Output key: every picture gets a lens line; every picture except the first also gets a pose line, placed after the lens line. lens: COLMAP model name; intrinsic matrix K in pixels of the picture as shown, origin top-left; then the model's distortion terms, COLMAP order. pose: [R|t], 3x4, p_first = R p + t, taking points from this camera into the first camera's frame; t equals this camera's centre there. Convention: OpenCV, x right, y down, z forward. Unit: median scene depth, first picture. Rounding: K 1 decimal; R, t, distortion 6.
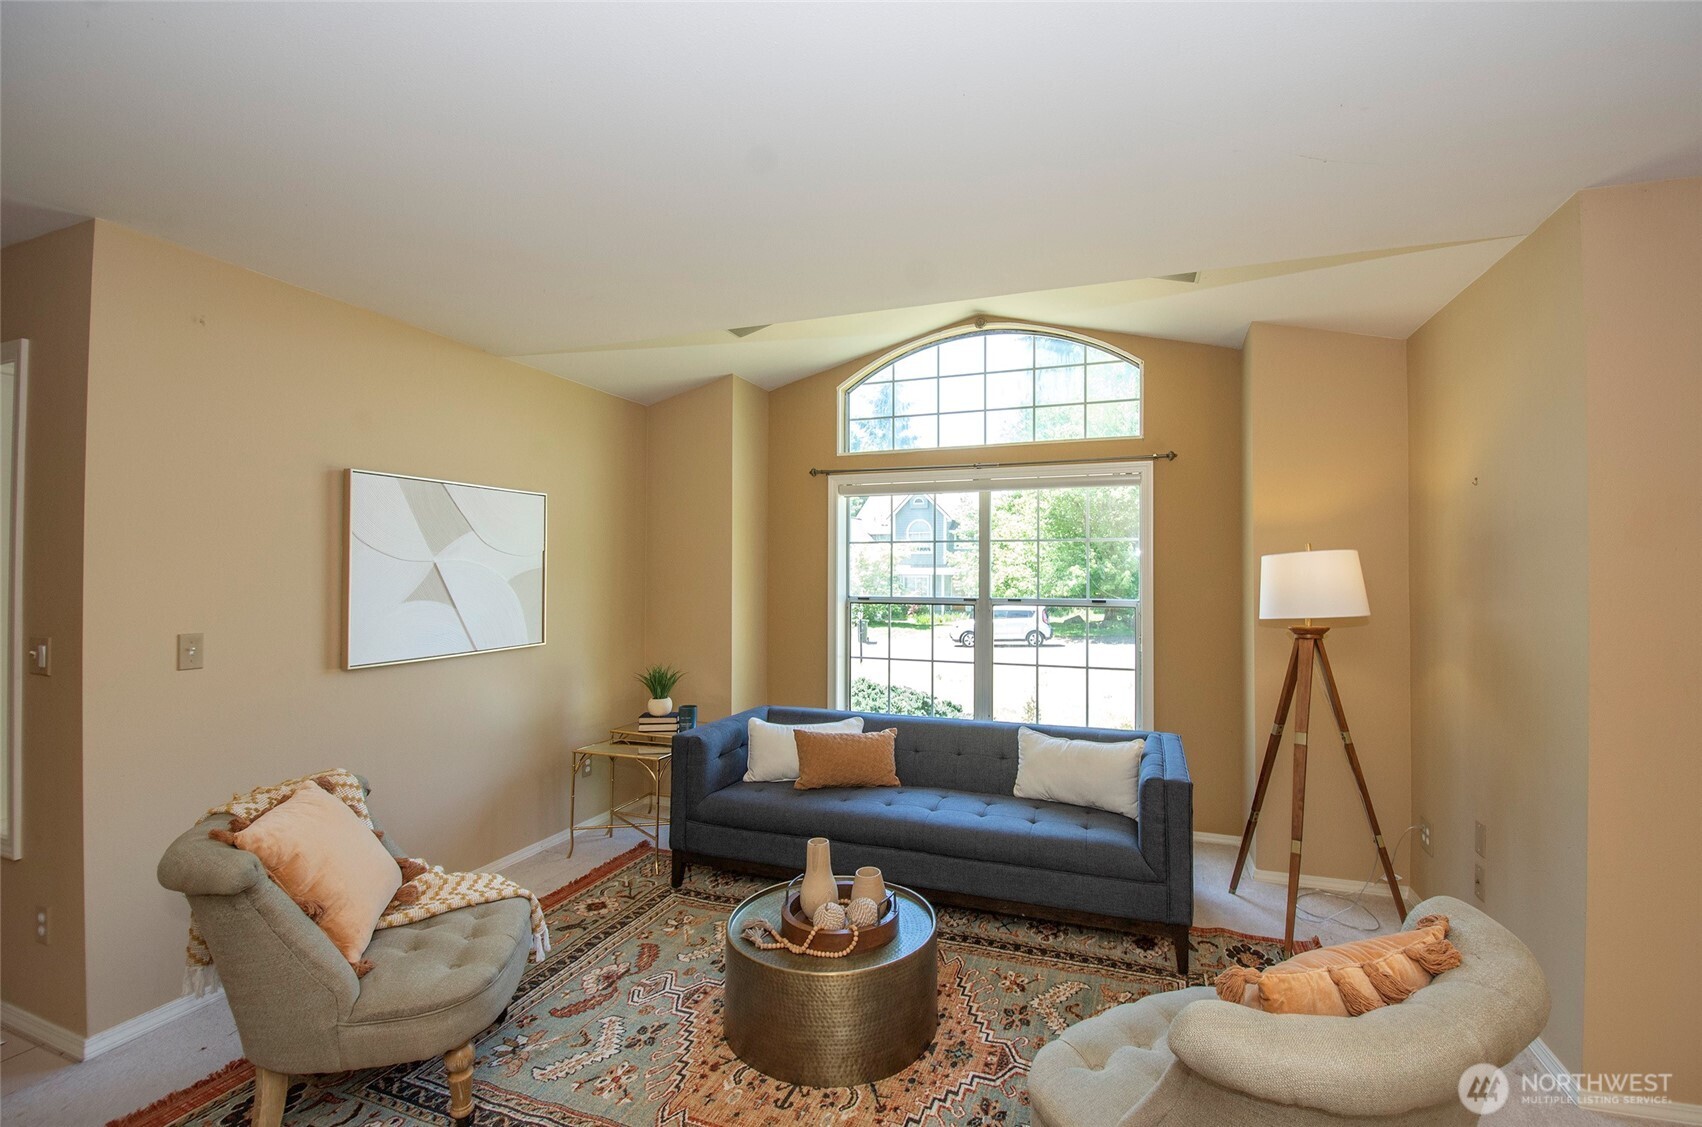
lens RADIAL K [[748.9, 0, 887.0], [0, 748.9, 557.7], [0, 0, 1]] dist [0.013915, -0.020495]
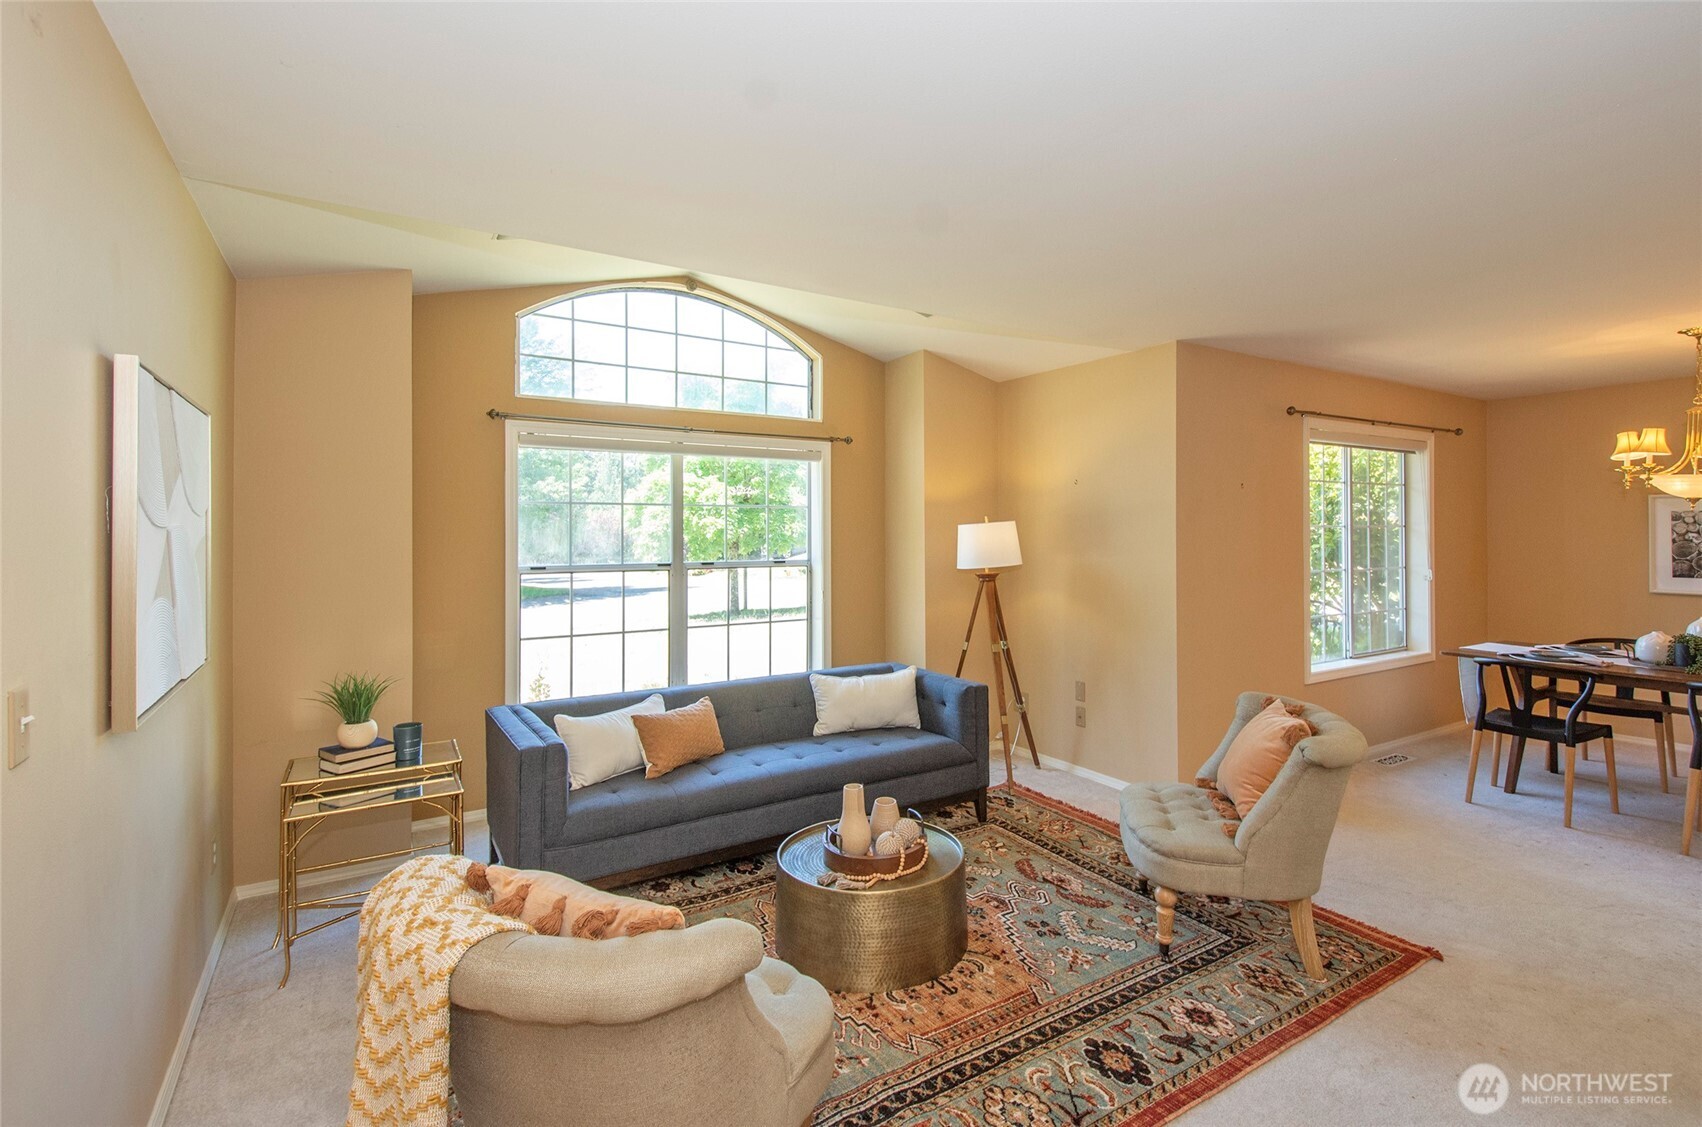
lens RADIAL K [[798.9, 0, 880.6], [0, 798.9, 530.4], [0, 0, 1]] dist [0.040880, -0.028479]
pose [[0.608520, -0.002932, 0.793533, -0.565910], [-0.012370, 0.999837, 0.013180, -0.006651], [-0.793442, -0.017836, 0.608384, 0.151160]]
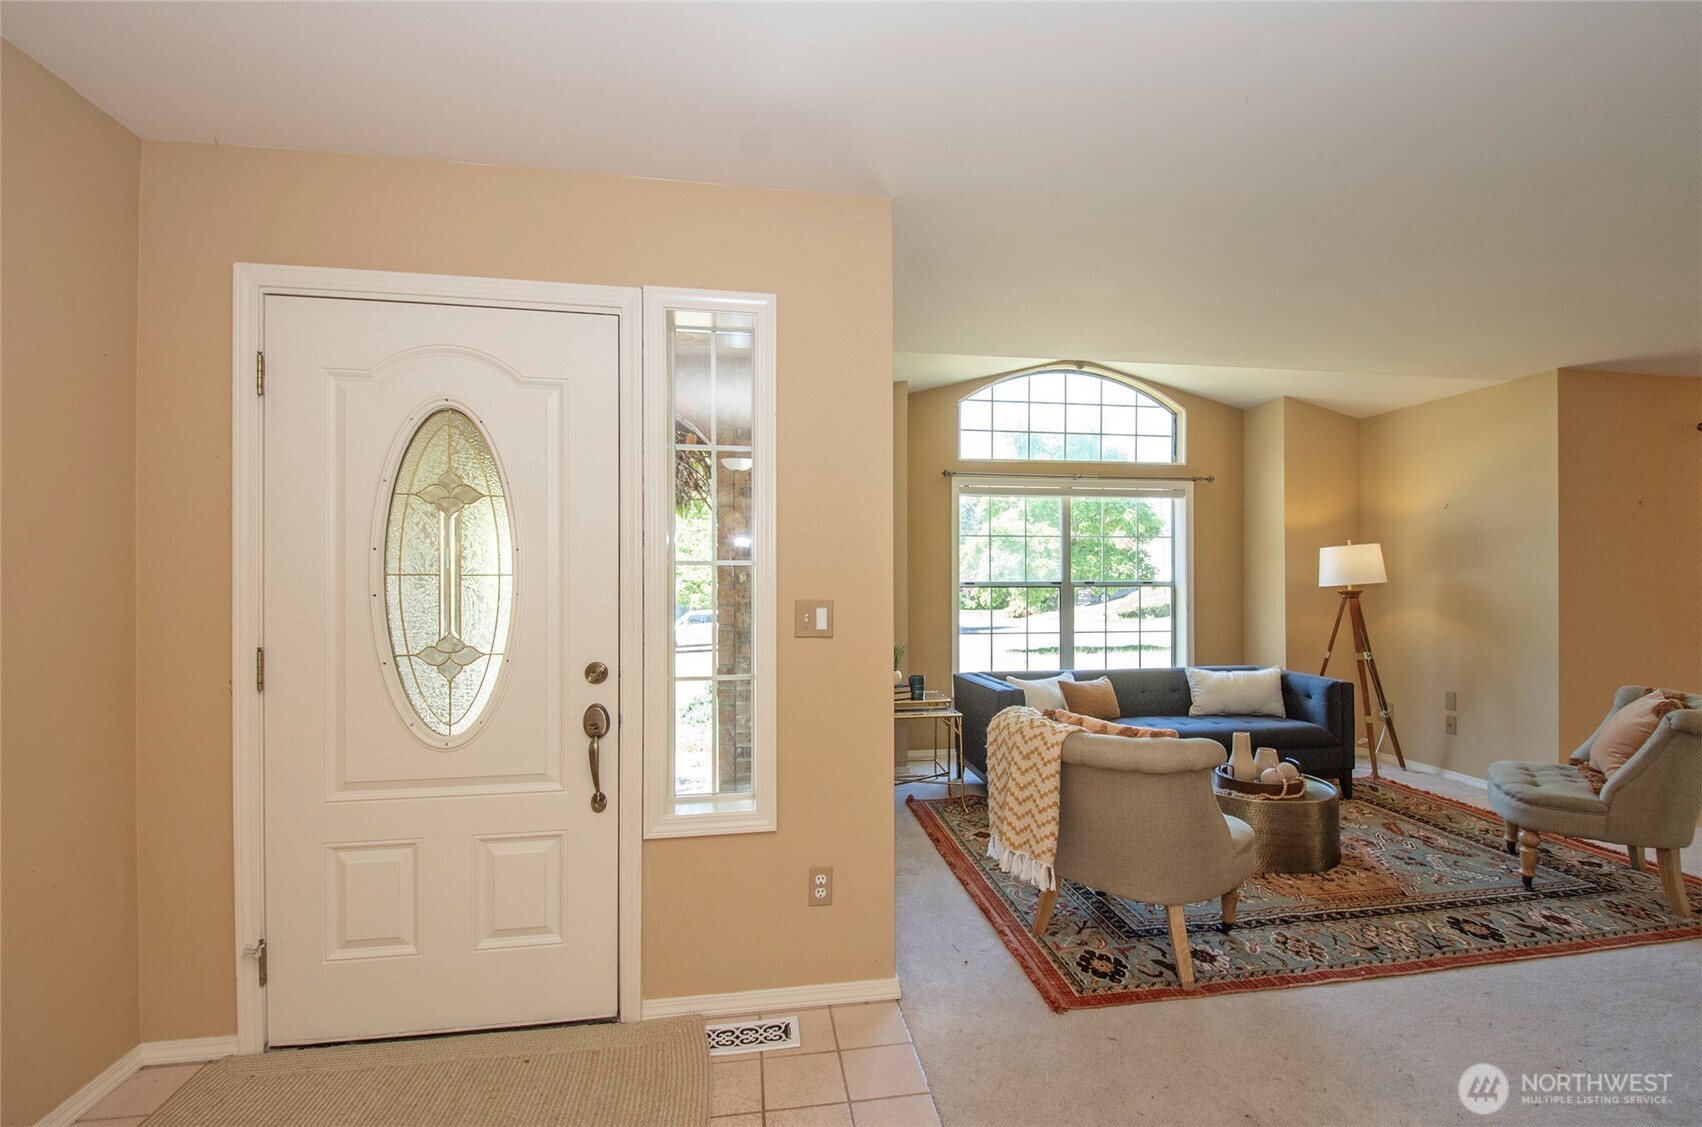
lens RADIAL K [[777.2, 0, 861.3], [0, 777.2, 578.4], [0, 0, 1]] dist [0.021670, -0.023923]
pose [[0.874078, -0.003035, 0.485776, -0.843385], [-0.005074, 0.999869, 0.015377, 0.030975], [-0.485759, -0.015905, 0.873948, 0.019115]]
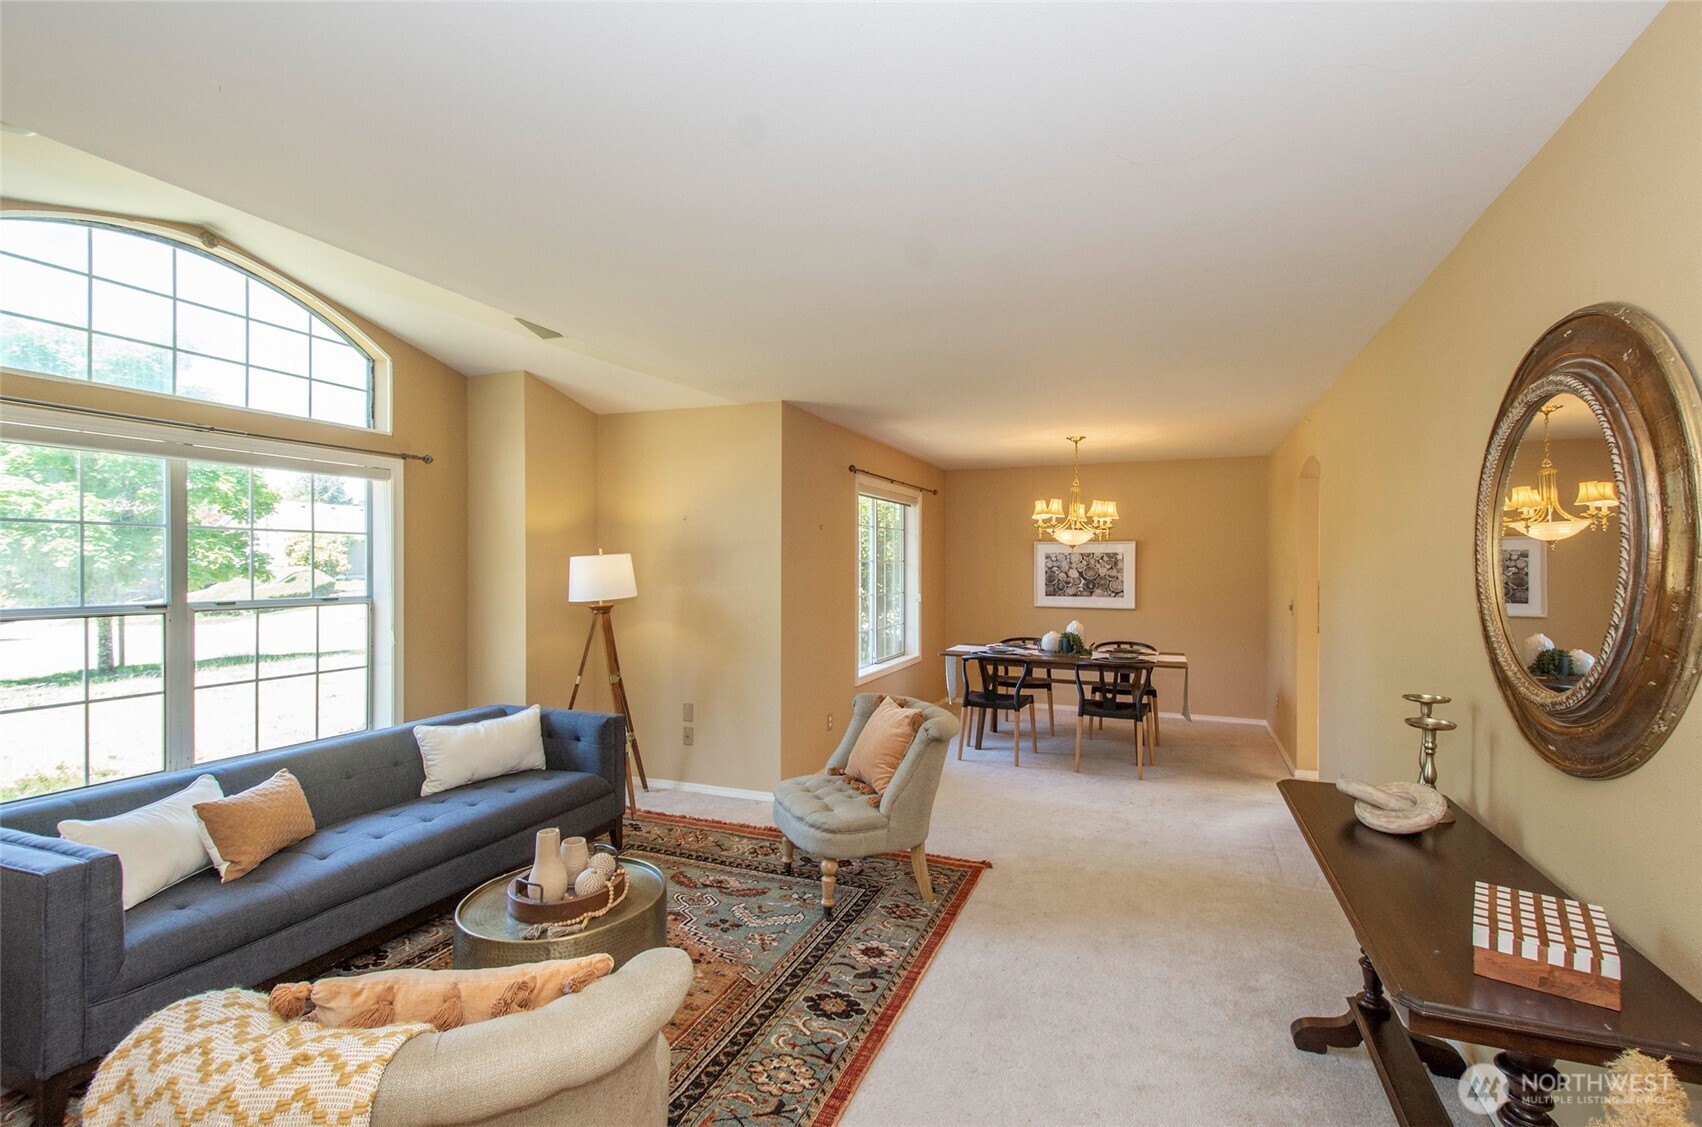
lens RADIAL K [[770.1, 0, 873.5], [0, 770.1, 569.1], [0, 0, 1]] dist [0.050671, -0.024059]
pose [[0.022777, -0.009604, 0.999694, -0.660841], [-0.024185, 0.999656, 0.010155, -0.004990], [-0.999448, -0.024409, 0.022536, 0.304103]]
